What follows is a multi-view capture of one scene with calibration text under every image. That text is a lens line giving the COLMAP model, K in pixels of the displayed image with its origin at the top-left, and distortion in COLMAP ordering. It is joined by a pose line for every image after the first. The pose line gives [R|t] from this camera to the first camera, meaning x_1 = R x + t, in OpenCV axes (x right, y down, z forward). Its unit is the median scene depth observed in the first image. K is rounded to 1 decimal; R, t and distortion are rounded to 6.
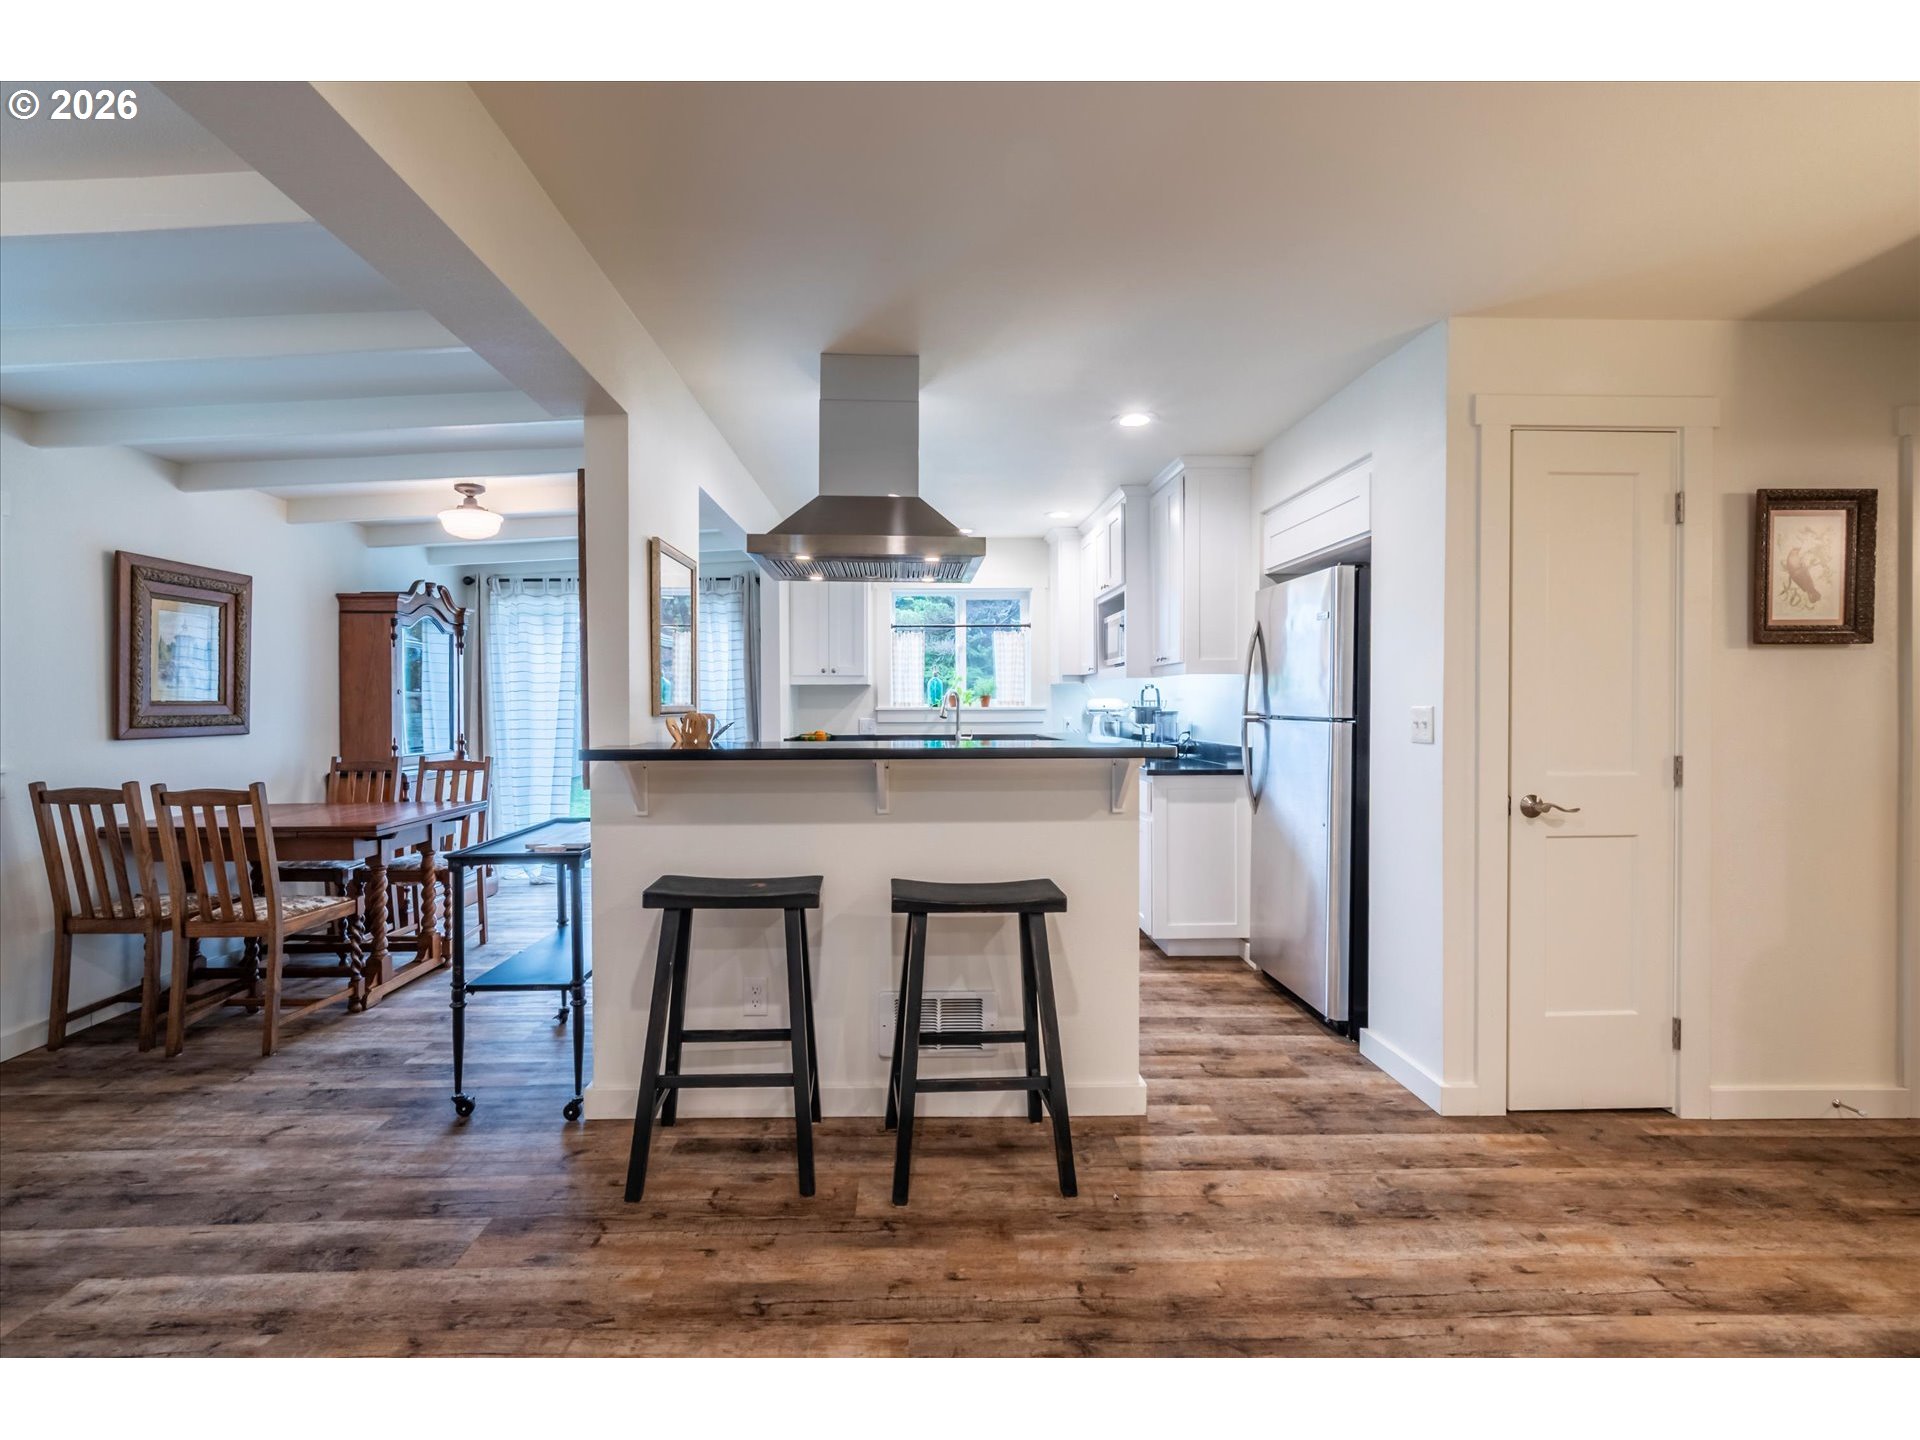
lens RADIAL K [[847.0, 0, 946.7], [0, 847.0, 711.7], [0, 0, 1]] dist [-0.003870, 0.000149]
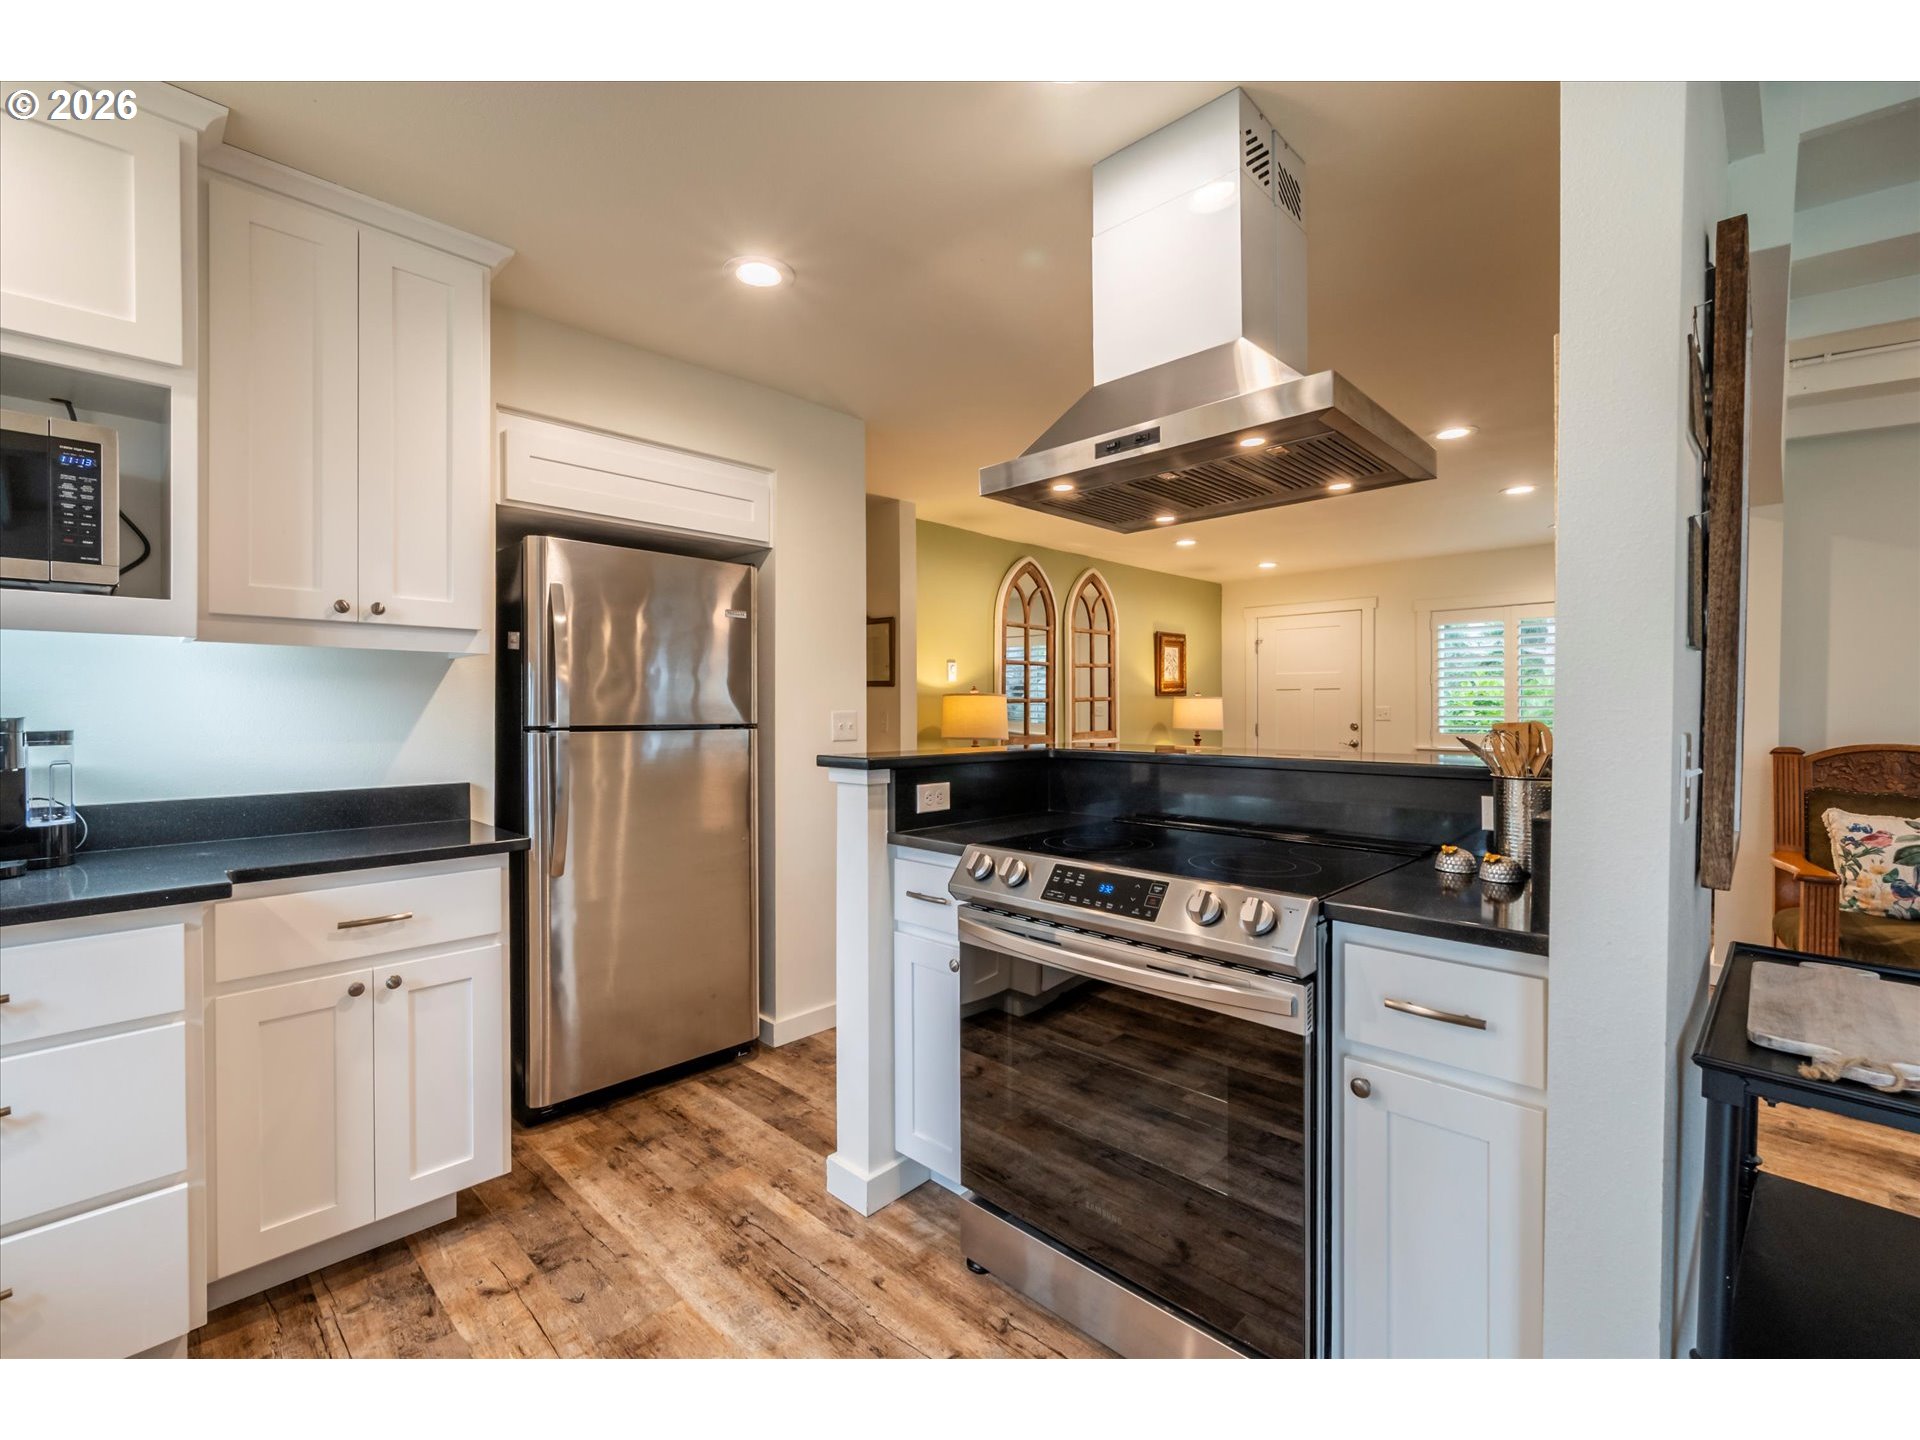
lens RADIAL K [[831.5, 0, 960.0], [0, 831.5, 720.0], [0, 0, 1]] dist [-0.001964, 0.000069]
pose [[-0.687287, -0.006124, 0.726360, -0.305899], [0.009578, 0.999801, 0.017493, -0.008842], [-0.726323, 0.018980, -0.687092, 1.165005]]
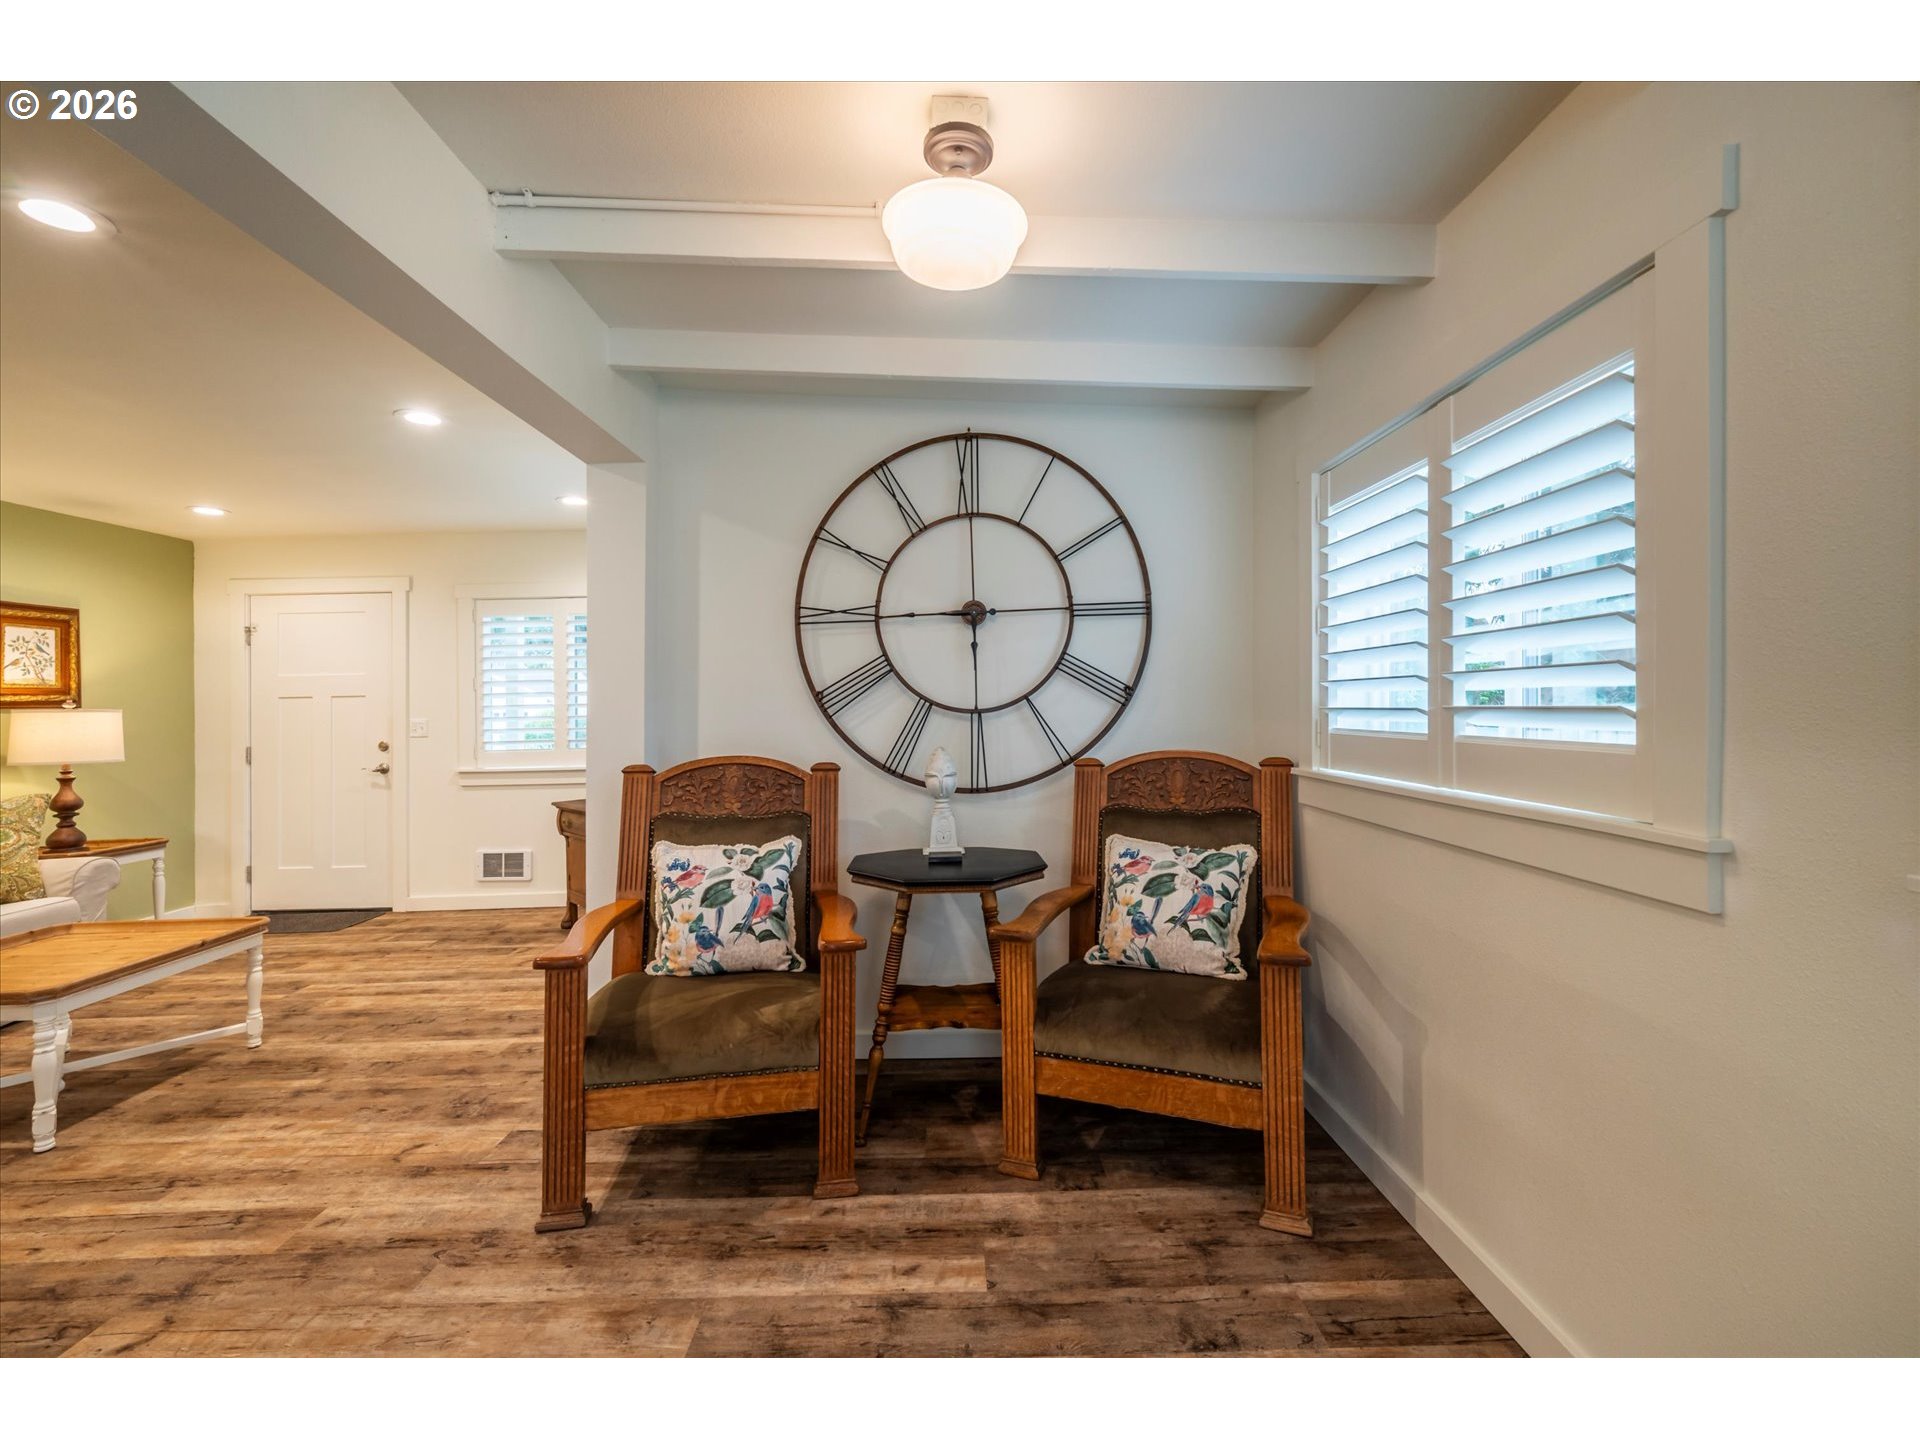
lens RADIAL K [[829.3, 0, 954.1], [0, 829.3, 700.4], [0, 0, 1]] dist [0.000727, 0.000432]
pose [[-0.999497, 0.022375, 0.022476, -0.552835], [0.022260, 0.999738, -0.005361, -0.001554], [-0.022590, -0.004858, -0.999733, 0.626088]]
